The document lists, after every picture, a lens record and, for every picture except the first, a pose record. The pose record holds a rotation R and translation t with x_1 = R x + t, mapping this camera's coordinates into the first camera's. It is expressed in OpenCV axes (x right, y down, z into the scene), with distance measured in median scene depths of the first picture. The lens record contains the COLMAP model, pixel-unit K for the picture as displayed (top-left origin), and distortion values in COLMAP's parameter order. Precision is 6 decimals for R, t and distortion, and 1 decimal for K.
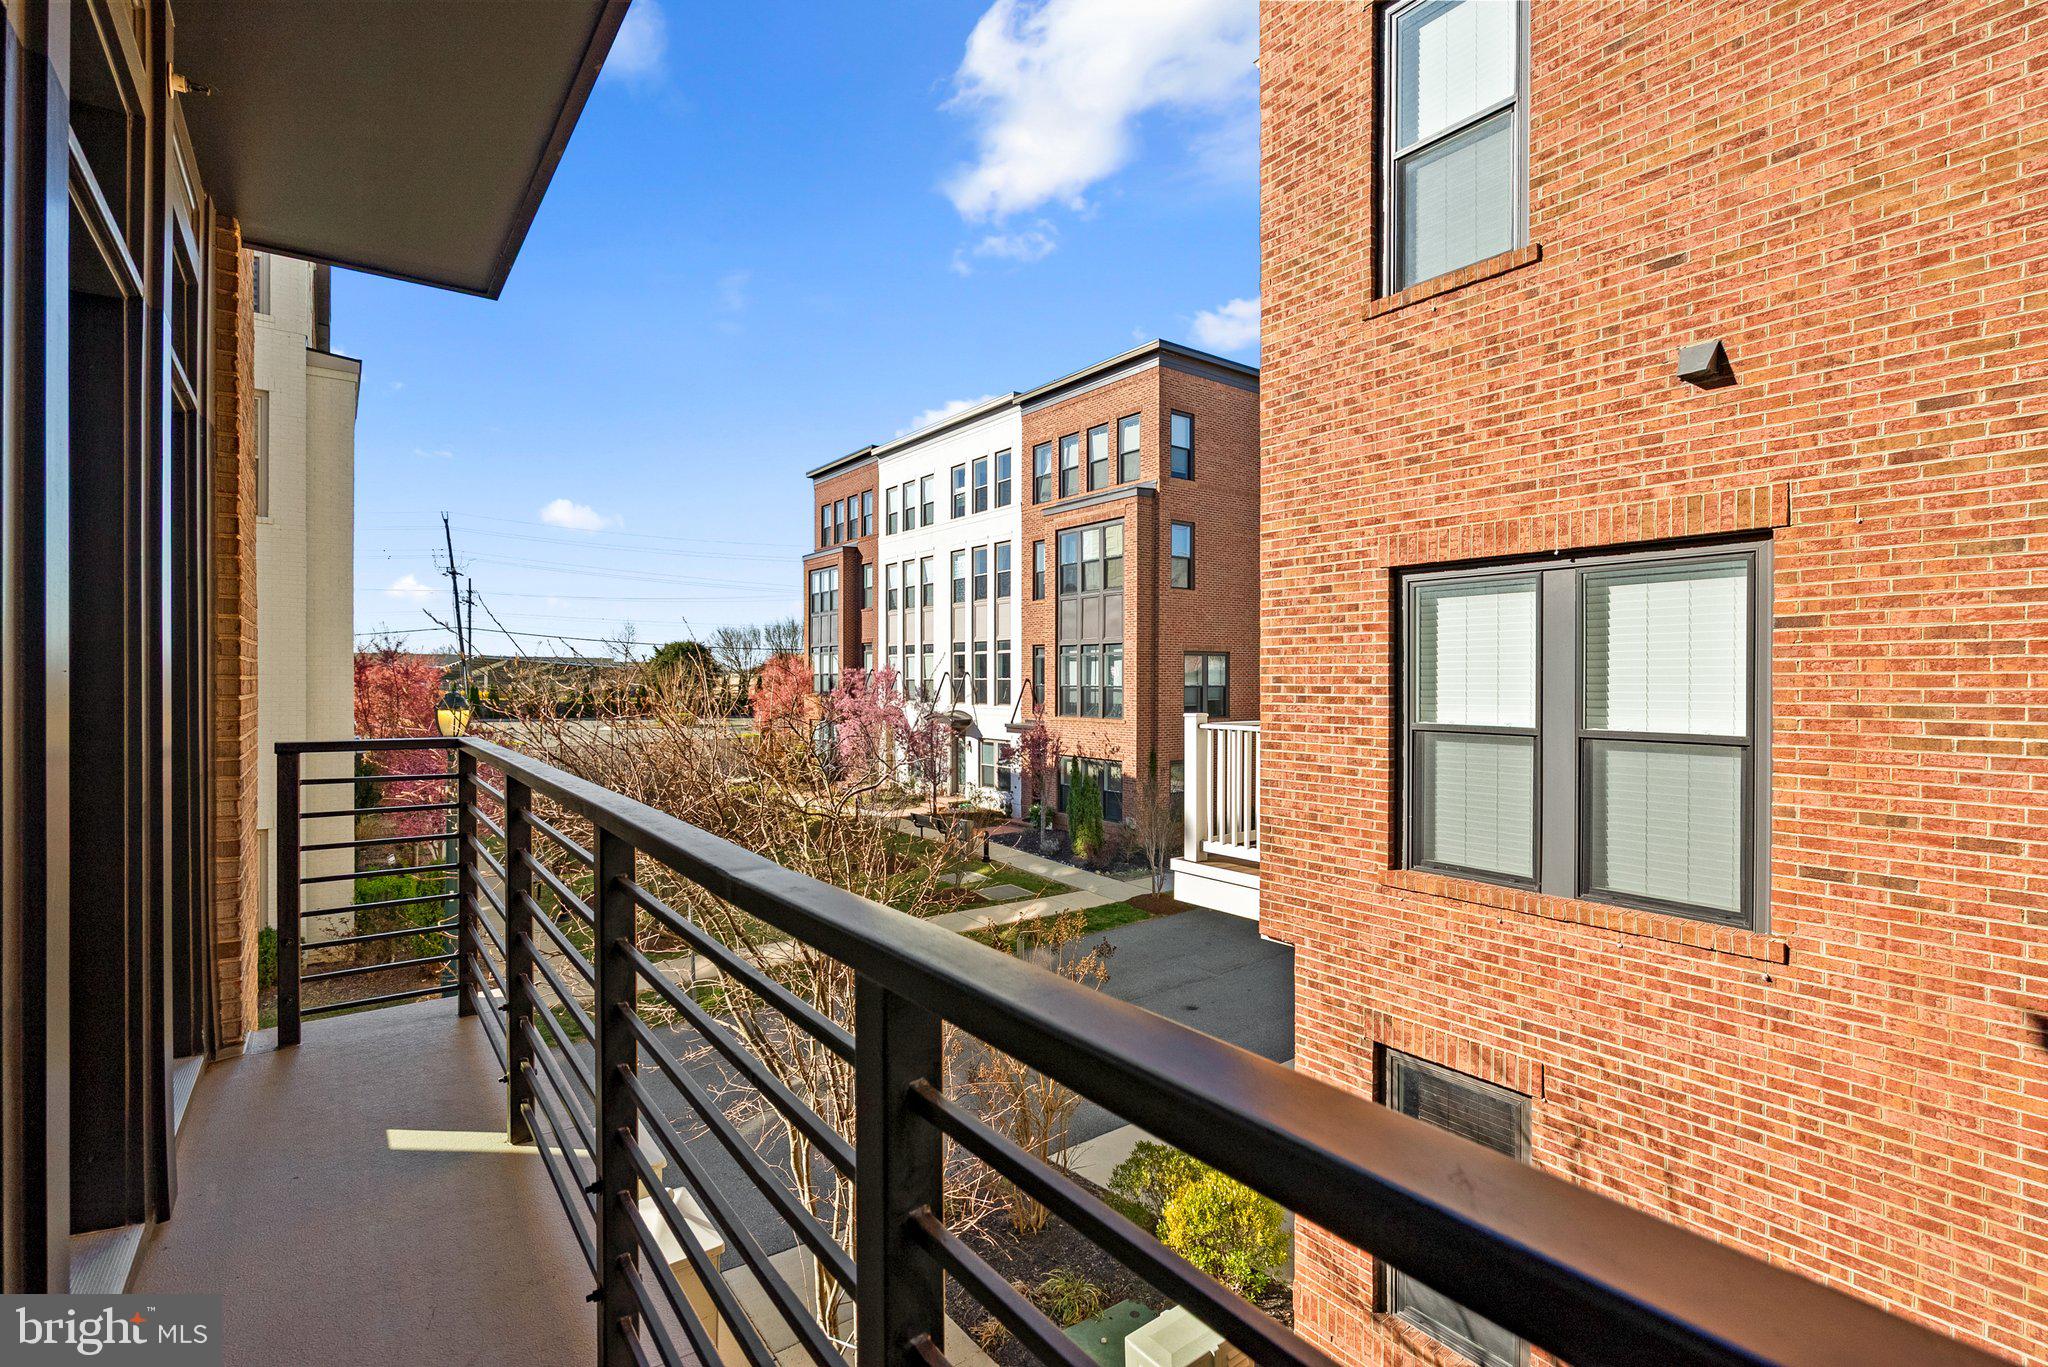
lens RADIAL K [[935.8, 0, 1009.4], [0, 935.8, 682.6], [0, 0, 1]] dist [-0.009013, 0.004838]
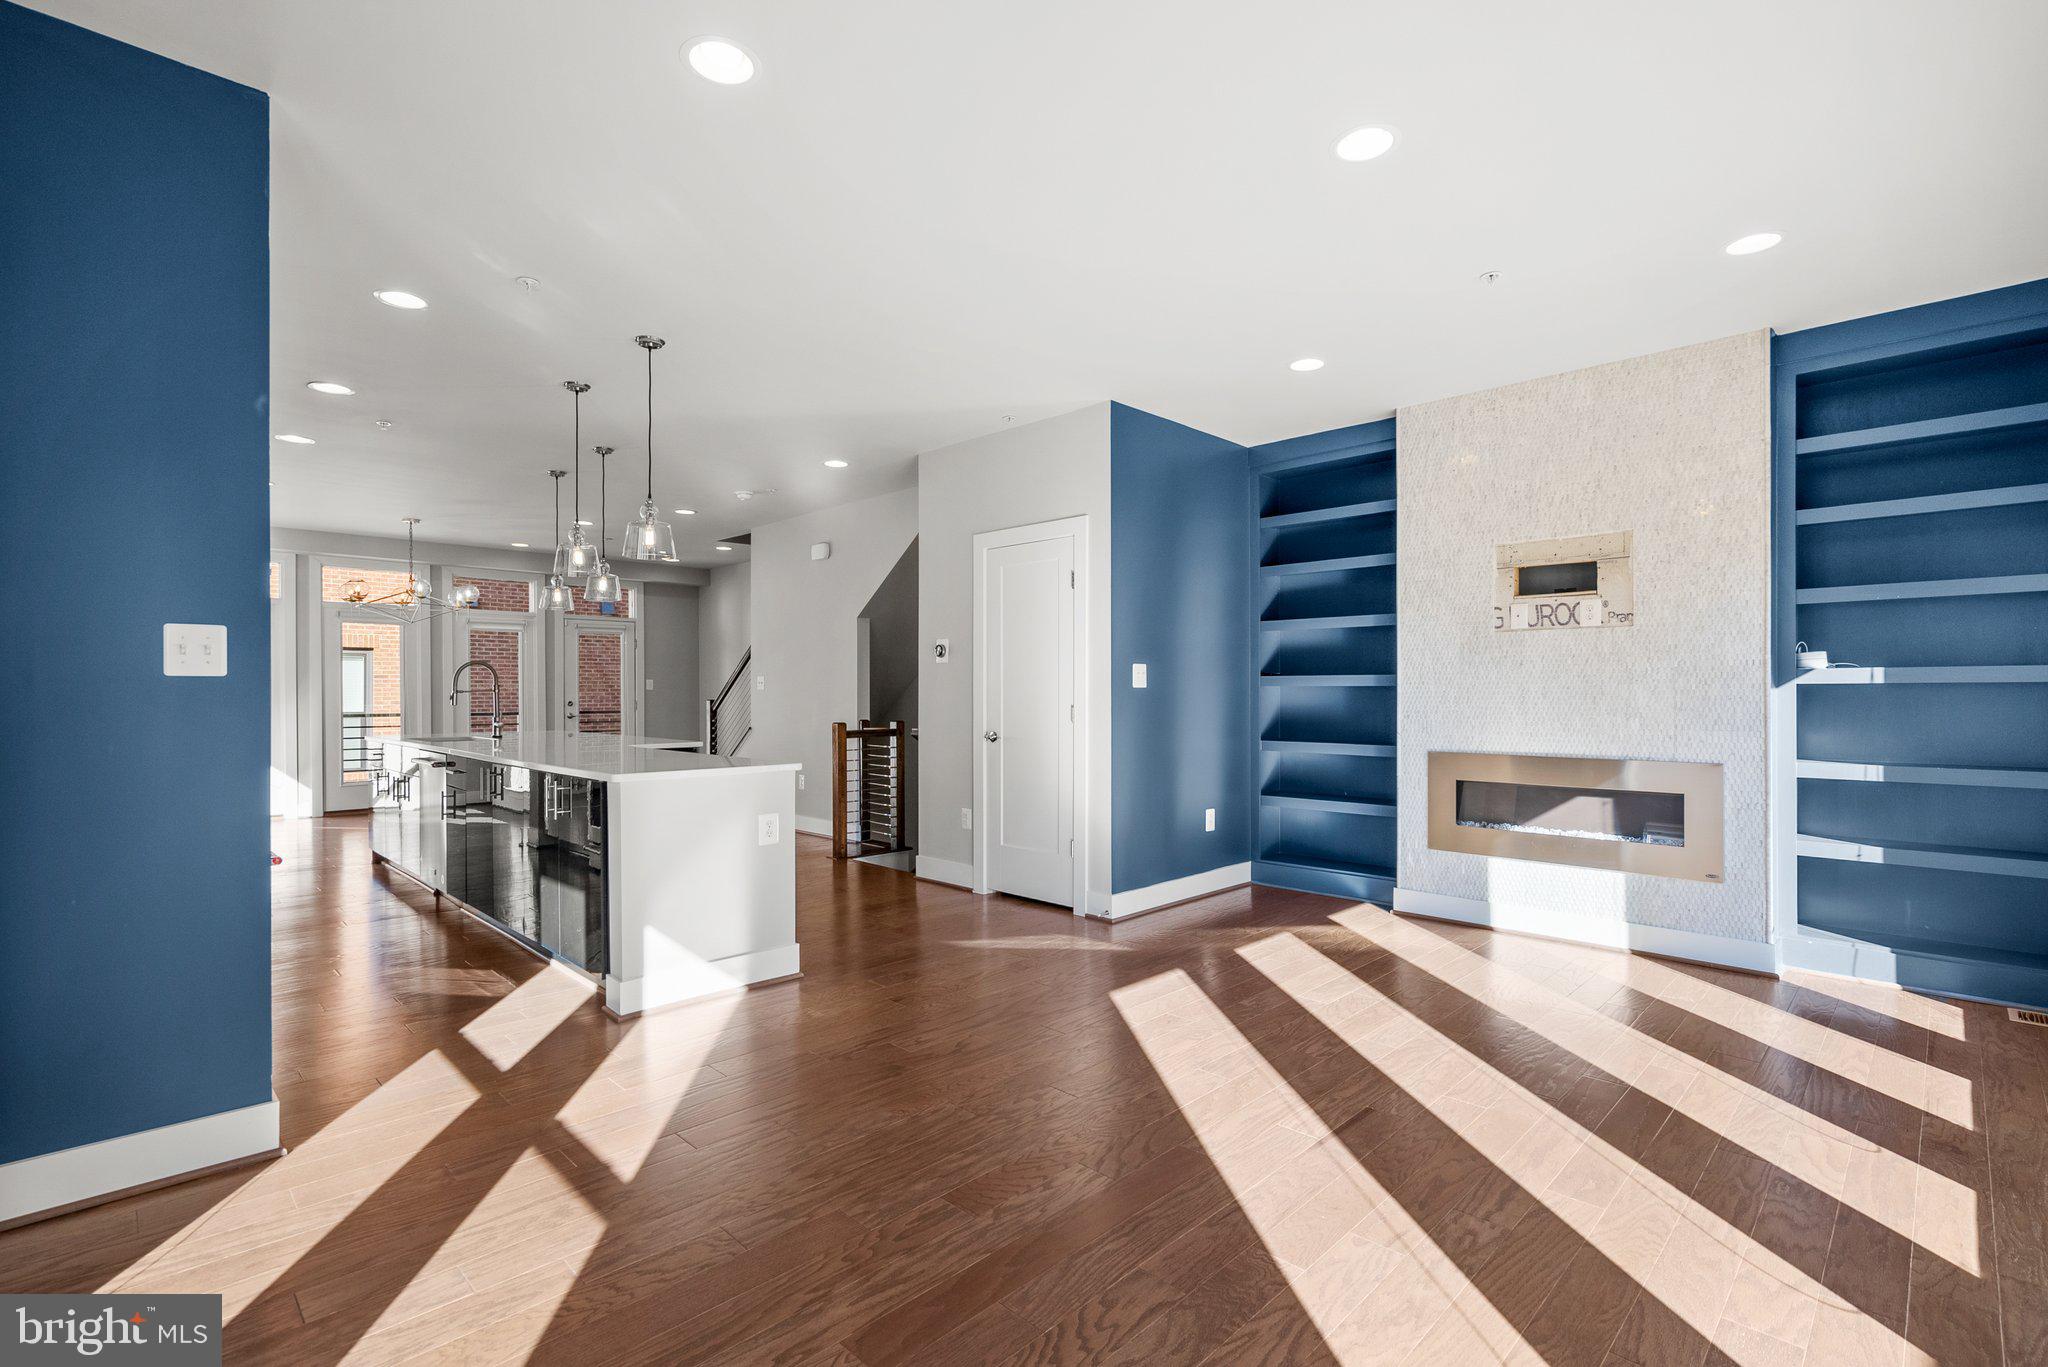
lens RADIAL K [[935.8, 0, 1036.3], [0, 935.8, 688.6], [0, 0, 1]] dist [-0.009013, 0.004838]
pose [[-0.155071, 0.005393, 0.987889, -2.349759], [0.005491, 0.999974, -0.004597, 0.005845], [-0.987888, 0.004712, -0.155096, -0.676471]]
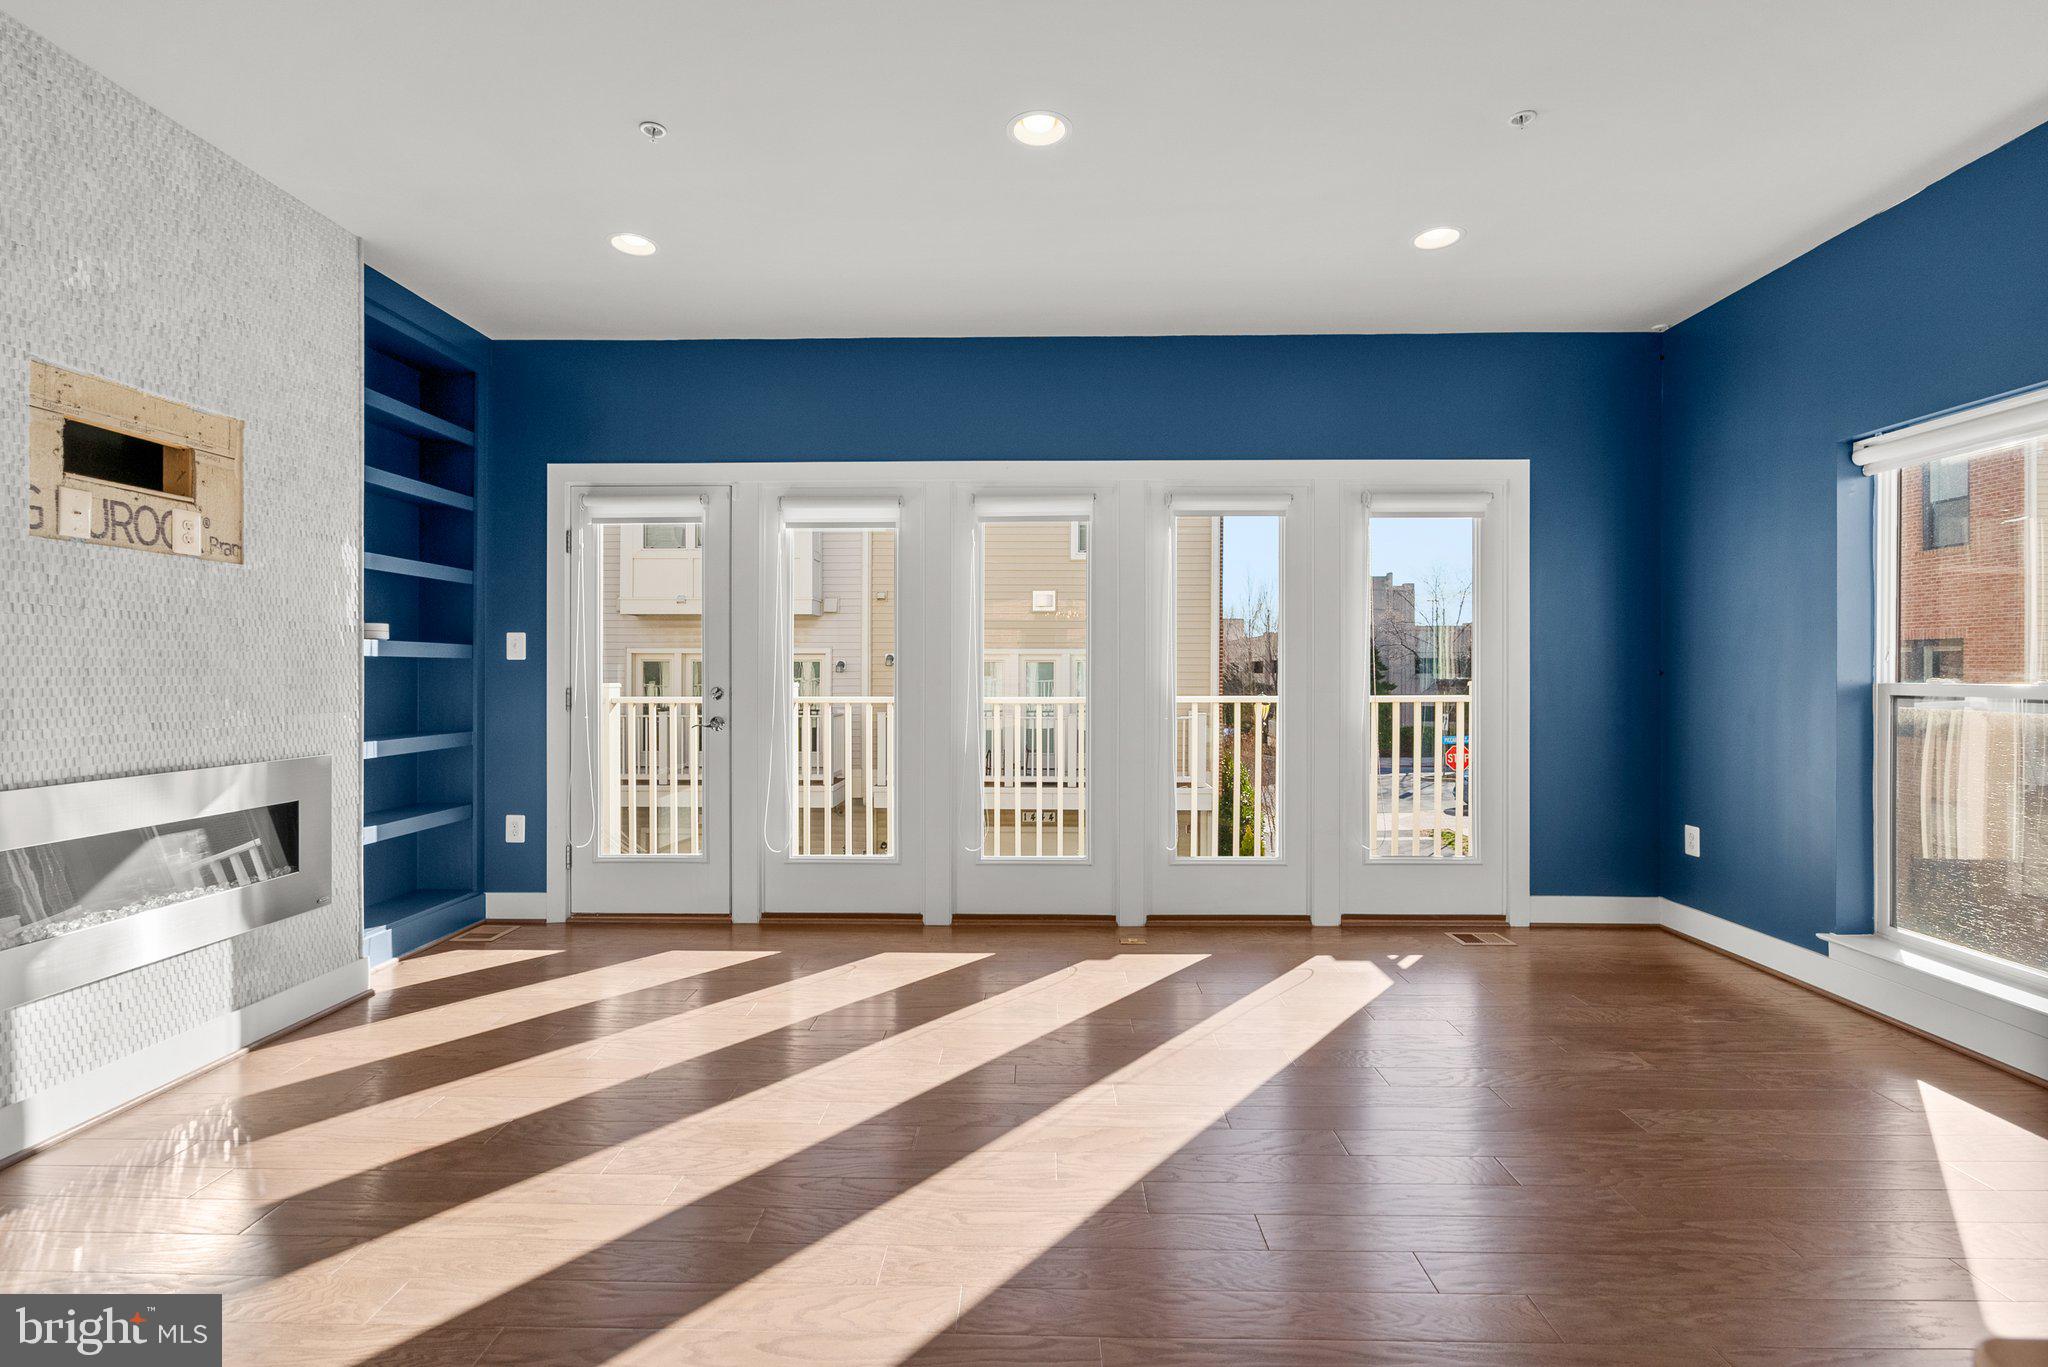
lens RADIAL K [[935.8, 0, 1022.5], [0, 935.8, 674.6], [0, 0, 1]] dist [-0.009013, 0.004838]
pose [[-0.614482, -0.000852, -0.788930, -1.440479], [-0.005296, 0.999981, 0.003045, 0.010829], [0.788913, 0.006050, -0.614475, -0.618943]]
